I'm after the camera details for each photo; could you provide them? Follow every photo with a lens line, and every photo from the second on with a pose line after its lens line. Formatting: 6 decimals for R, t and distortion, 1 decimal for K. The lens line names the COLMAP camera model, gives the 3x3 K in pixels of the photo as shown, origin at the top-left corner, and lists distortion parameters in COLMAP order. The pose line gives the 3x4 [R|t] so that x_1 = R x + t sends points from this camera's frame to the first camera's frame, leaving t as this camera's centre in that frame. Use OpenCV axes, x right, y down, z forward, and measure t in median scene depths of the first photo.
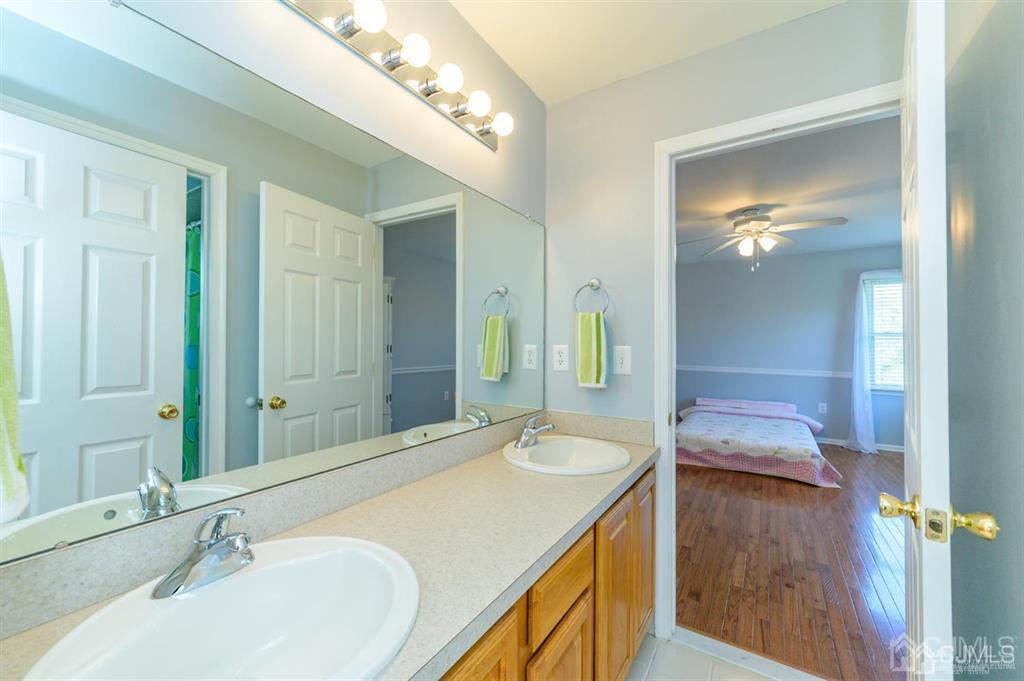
lens RADIAL K [[399.5, 0, 507.9], [0, 399.5, 340.1], [0, 0, 1]] dist [-0.000329, -0.000132]
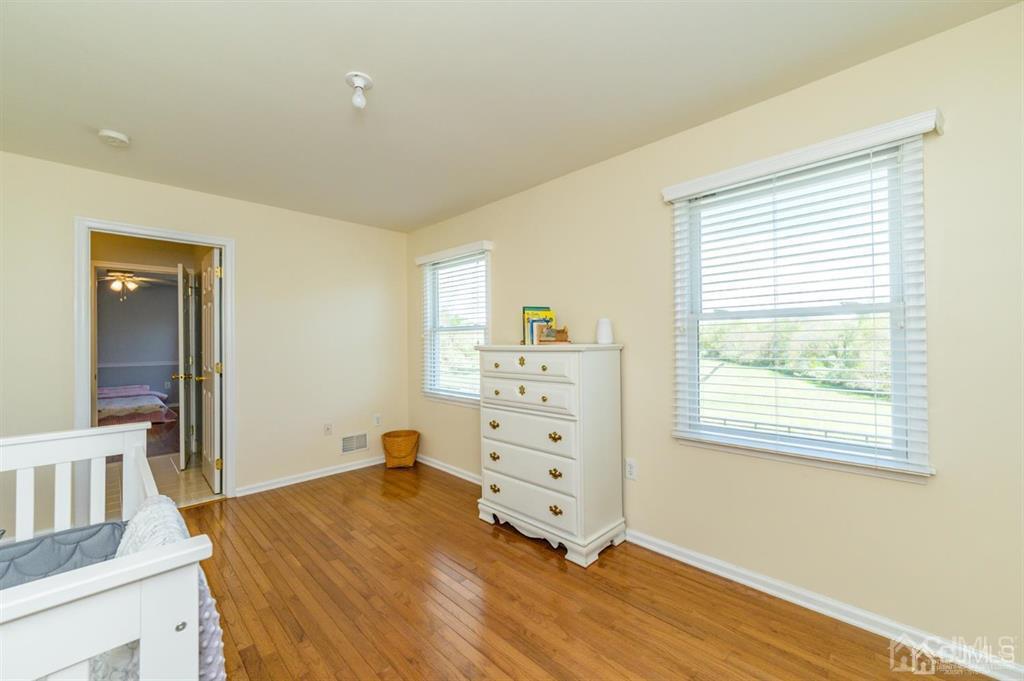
lens RADIAL K [[399.5, 0, 508.8], [0, 399.5, 342.0], [0, 0, 1]] dist [-0.000329, -0.000132]
pose [[0.204799, -0.006102, 0.978785, -0.561019], [0.001036, 0.999981, 0.006017, -0.009029], [-0.978804, -0.000218, 0.204801, -0.752315]]
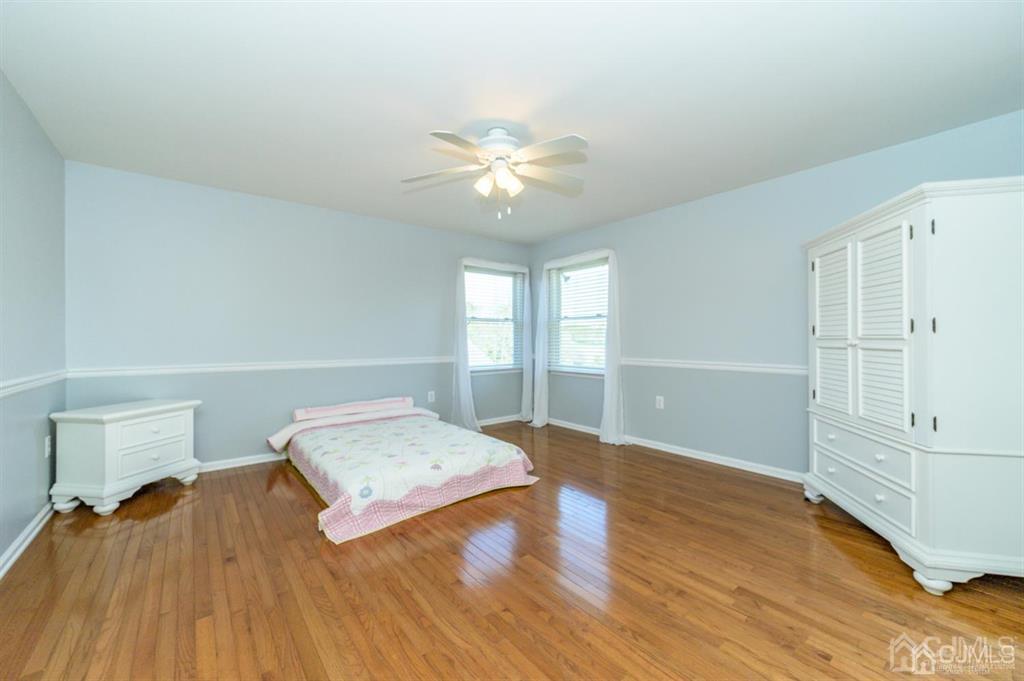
lens RADIAL K [[399.5, 0, 512.3], [0, 399.5, 339.0], [0, 0, 1]] dist [-0.000329, -0.000132]
pose [[0.308522, -0.013477, 0.951122, -0.052134], [0.003806, 0.999909, 0.012933, 0.027800], [-0.951210, -0.000371, 0.308545, 0.625561]]
